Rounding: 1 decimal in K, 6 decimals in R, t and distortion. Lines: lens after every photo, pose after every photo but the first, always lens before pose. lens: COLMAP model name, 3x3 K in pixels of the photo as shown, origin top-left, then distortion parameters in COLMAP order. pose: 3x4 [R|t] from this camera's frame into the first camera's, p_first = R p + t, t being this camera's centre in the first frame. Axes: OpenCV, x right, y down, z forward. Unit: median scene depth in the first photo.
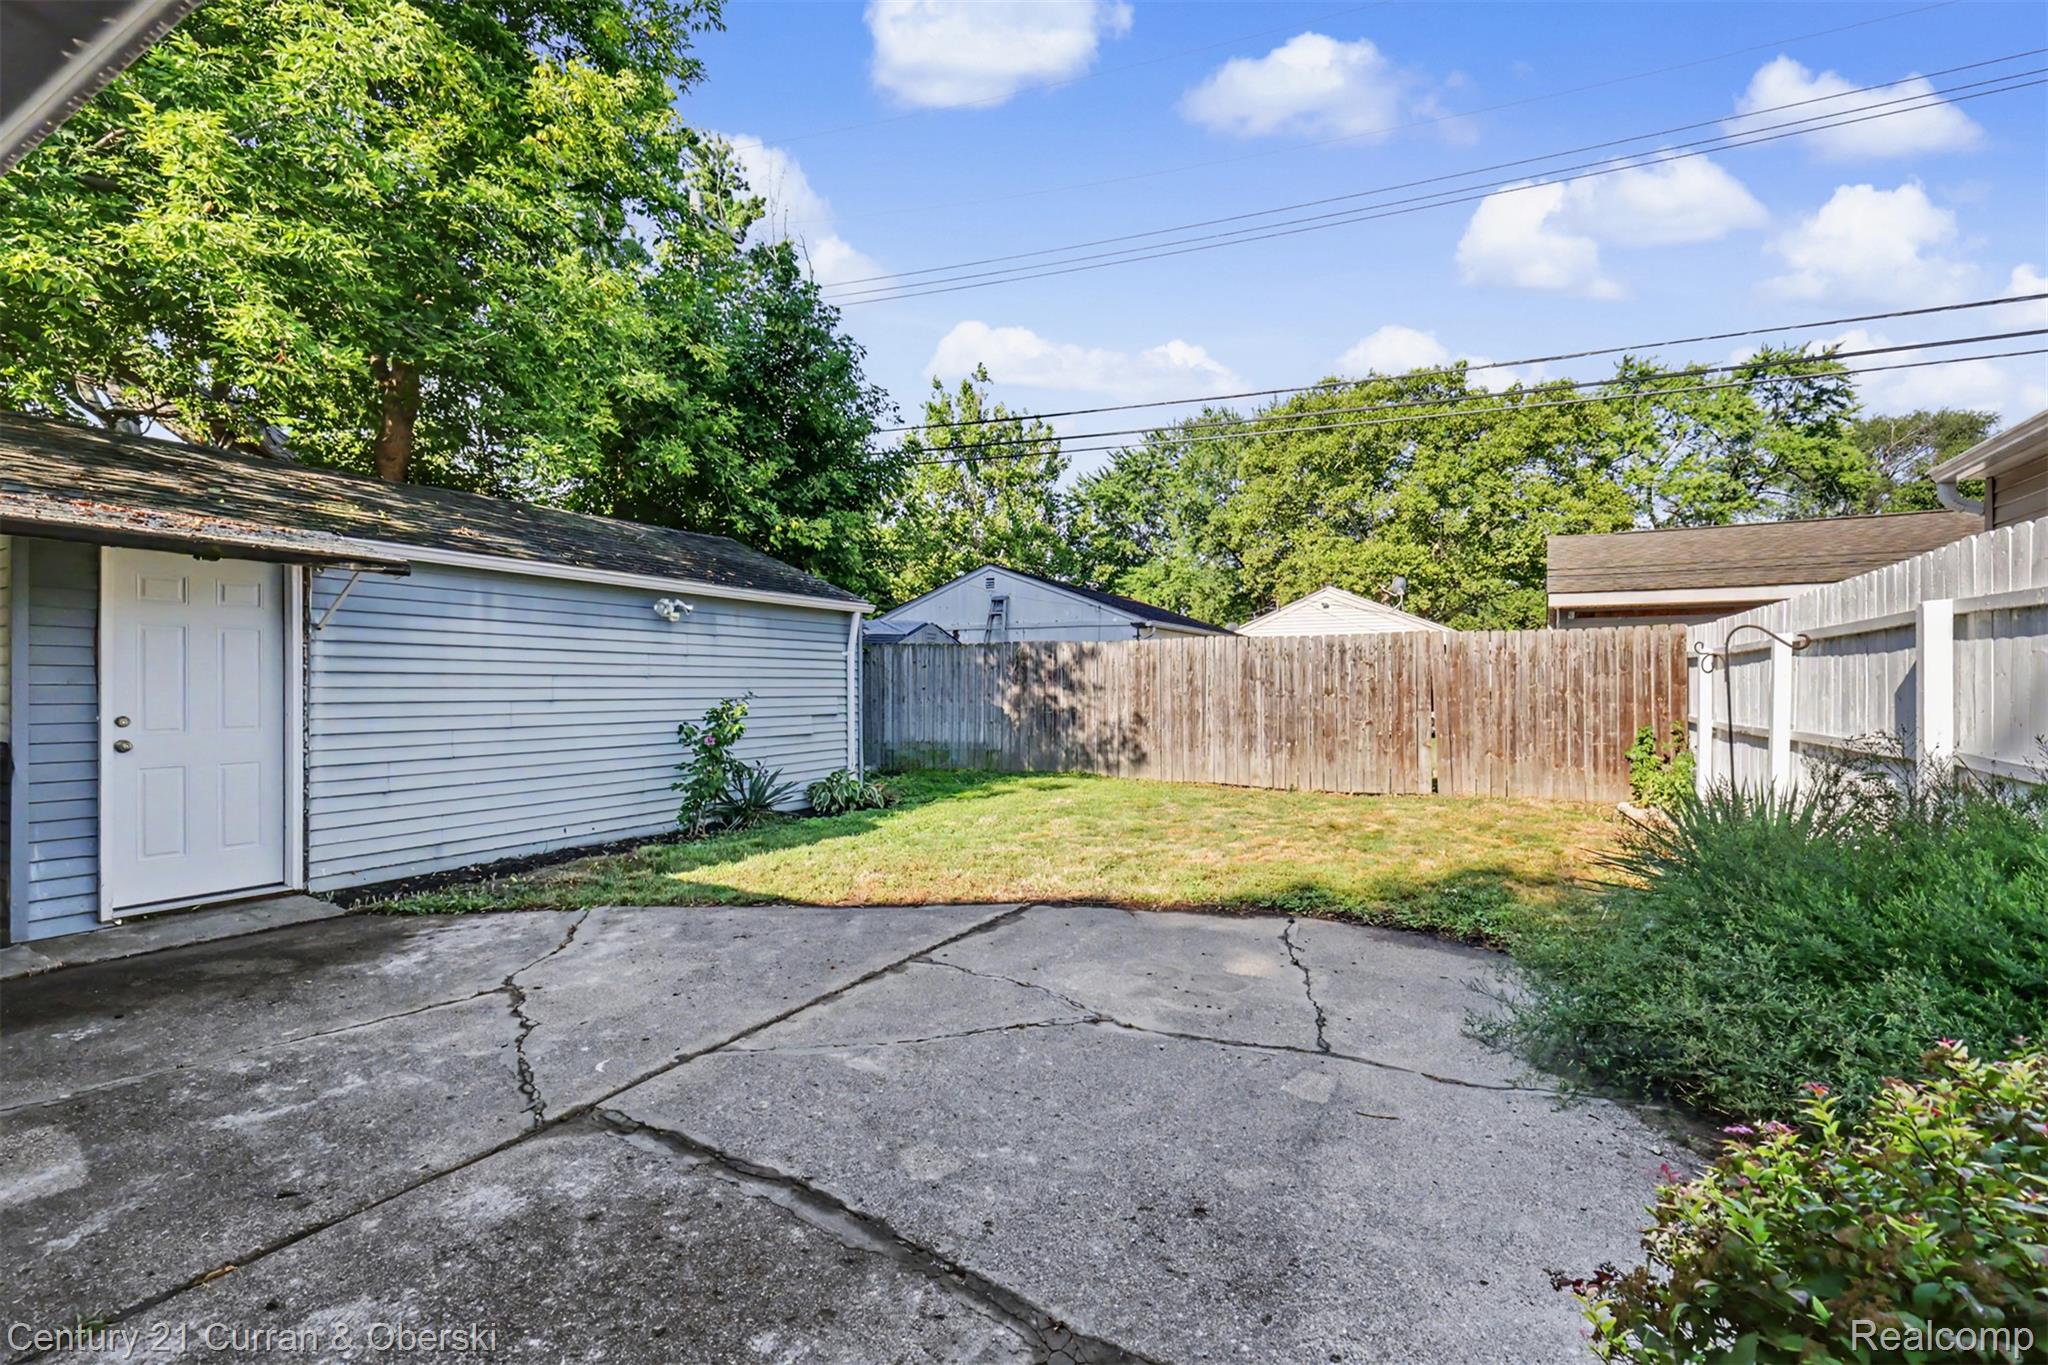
lens RADIAL K [[900.6, 0, 1035.1], [0, 900.6, 674.4], [0, 0, 1]] dist [0.001534, 0.000699]
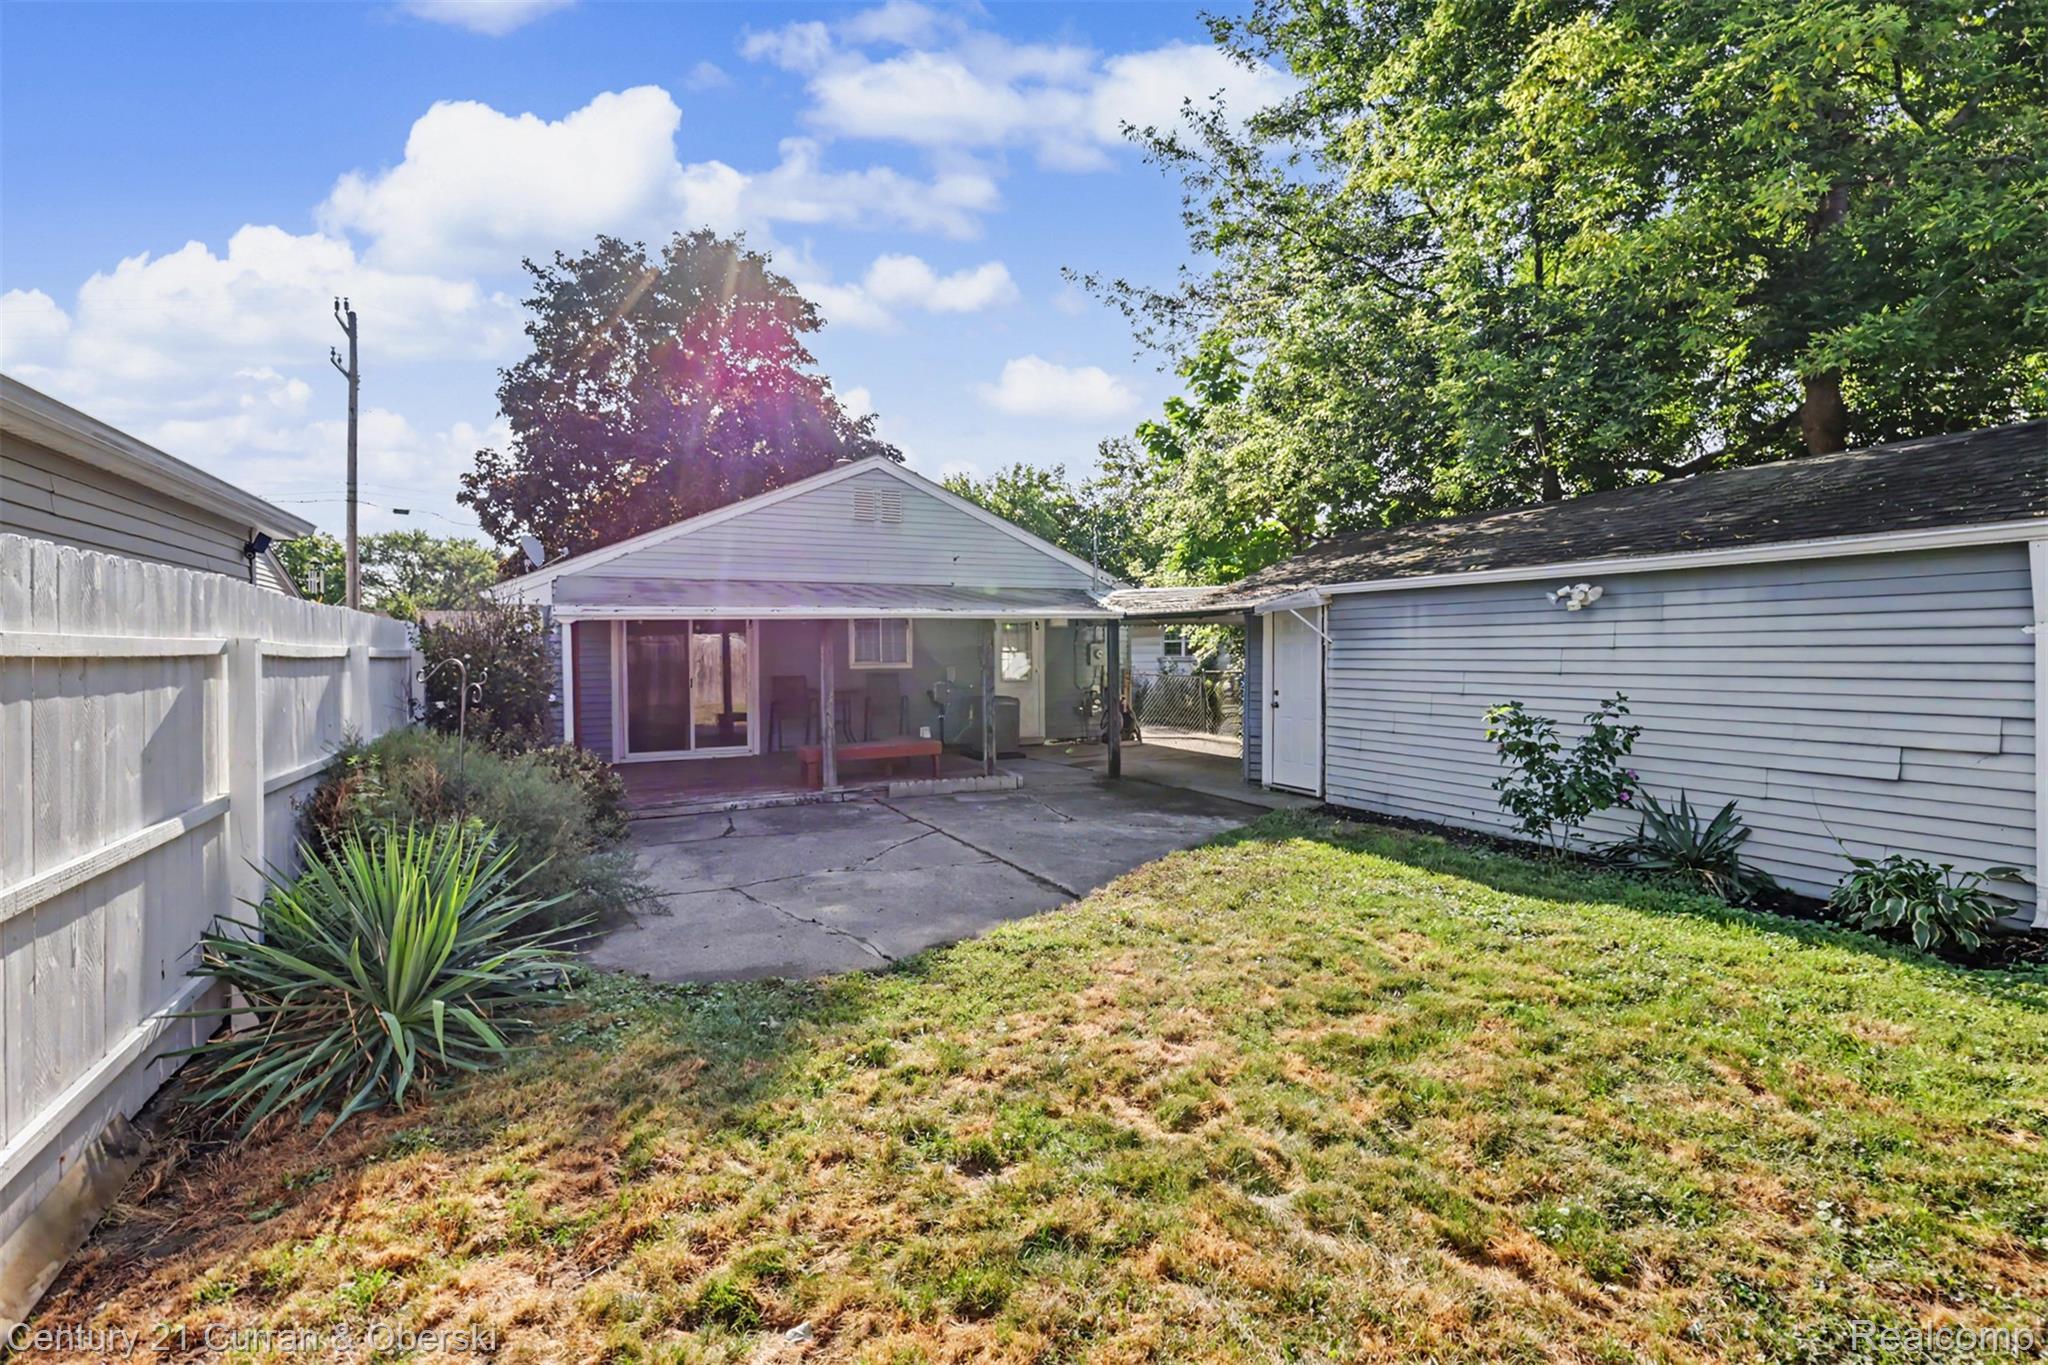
lens RADIAL K [[900.6, 0, 1035.1], [0, 900.6, 674.4], [0, 0, 1]] dist [0.001534, 0.000699]
pose [[-0.561293, 0.025437, -0.827226, 0.695924], [0.019277, 0.999658, 0.017660, -0.025366], [0.827392, -0.006034, -0.561592, 1.188857]]
